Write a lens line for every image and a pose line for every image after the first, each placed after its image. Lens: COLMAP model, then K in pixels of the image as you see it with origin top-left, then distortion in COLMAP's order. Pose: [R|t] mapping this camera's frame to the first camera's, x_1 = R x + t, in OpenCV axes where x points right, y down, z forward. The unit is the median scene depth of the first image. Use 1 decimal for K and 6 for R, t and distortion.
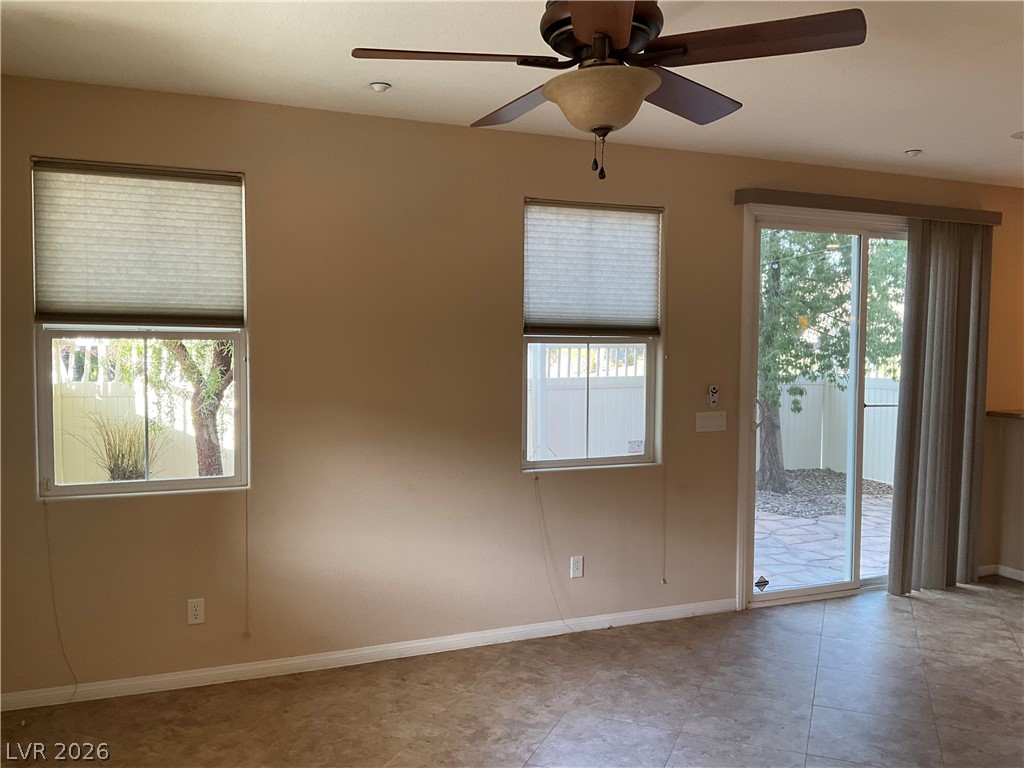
lens RADIAL K [[847.9, 0, 509.8], [0, 847.9, 385.3], [0, 0, 1]] dist [0.080271, -0.130918]
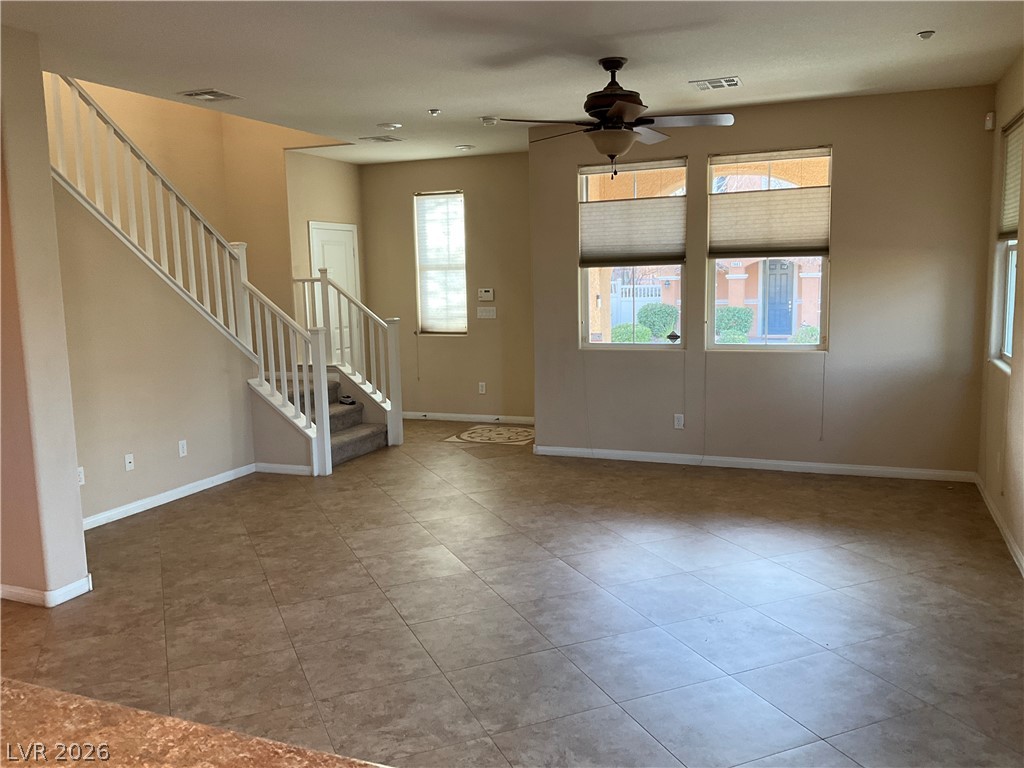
lens RADIAL K [[847.9, 0, 511.2], [0, 847.9, 398.1], [0, 0, 1]] dist [0.080271, -0.130918]
pose [[-0.707330, 0.110208, -0.698239, 0.890933], [-0.021965, 0.983868, 0.177543, -0.039282], [0.706542, 0.140919, -0.693499, 1.160118]]
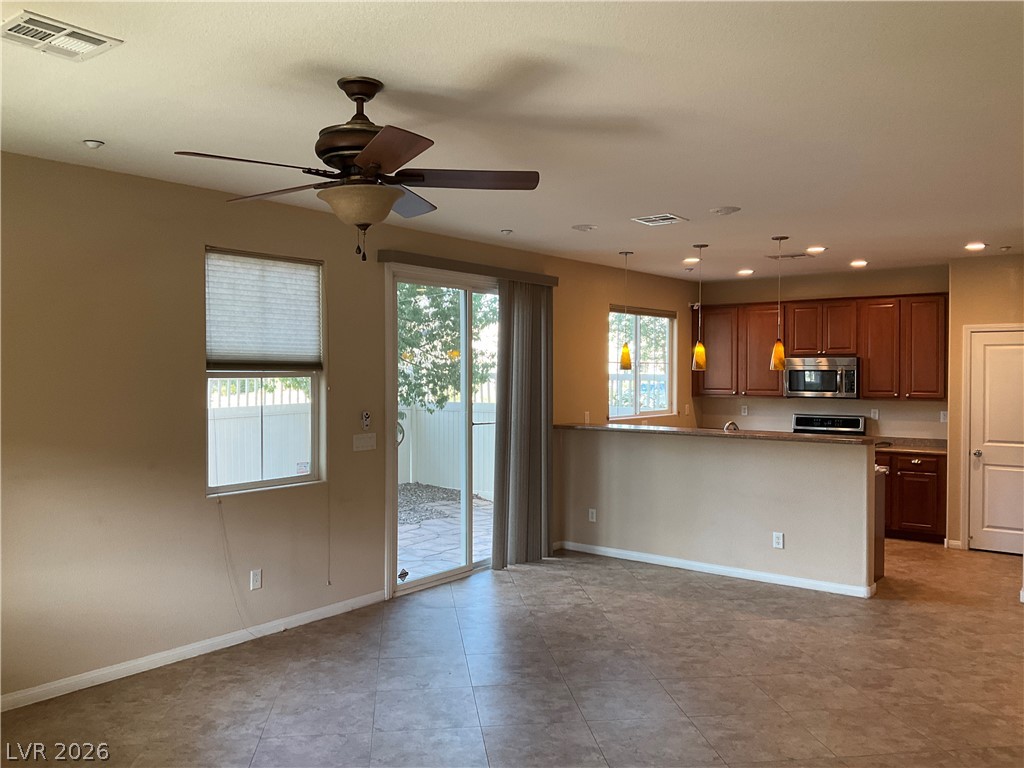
lens RADIAL K [[847.9, 0, 507.2], [0, 847.9, 387.2], [0, 0, 1]] dist [0.080271, -0.130918]
pose [[0.874771, -0.016131, 0.484268, -0.174183], [0.031084, 0.999255, -0.022864, -0.000824], [-0.483538, 0.035054, 0.874621, -0.145431]]
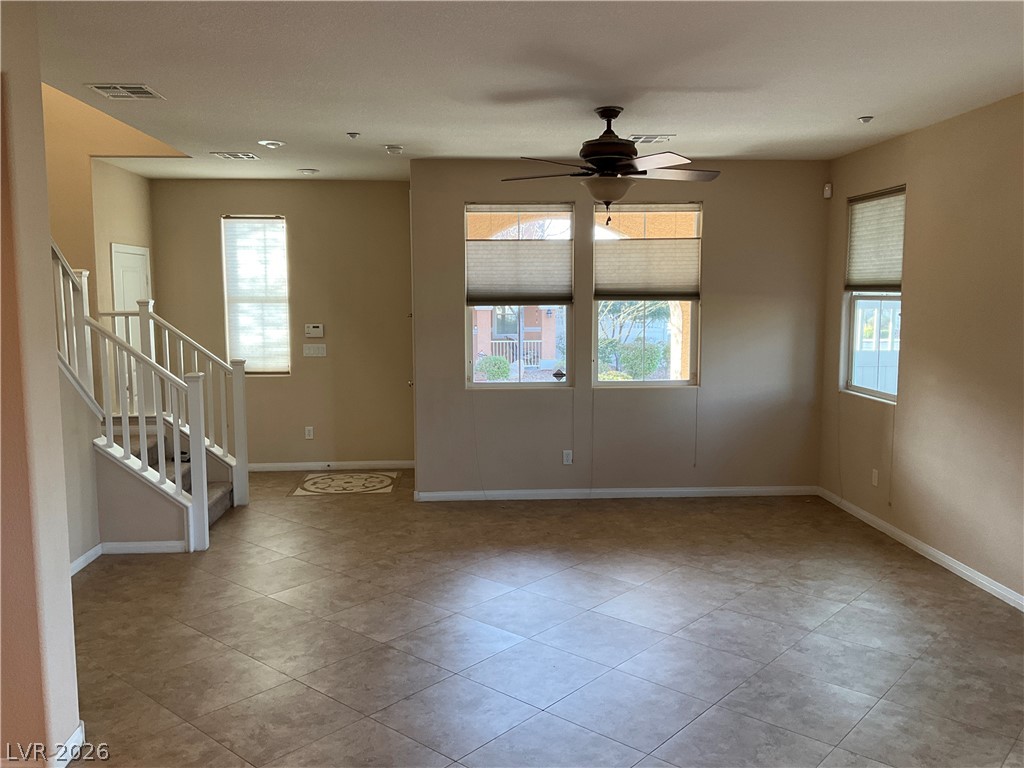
lens RADIAL K [[847.9, 0, 514.4], [0, 847.9, 392.2], [0, 0, 1]] dist [0.080271, -0.130918]
pose [[-0.329444, 0.099371, -0.938931, 1.088886], [-0.050854, 0.991135, 0.122739, -0.038573], [0.942805, 0.088184, -0.321470, 0.740685]]
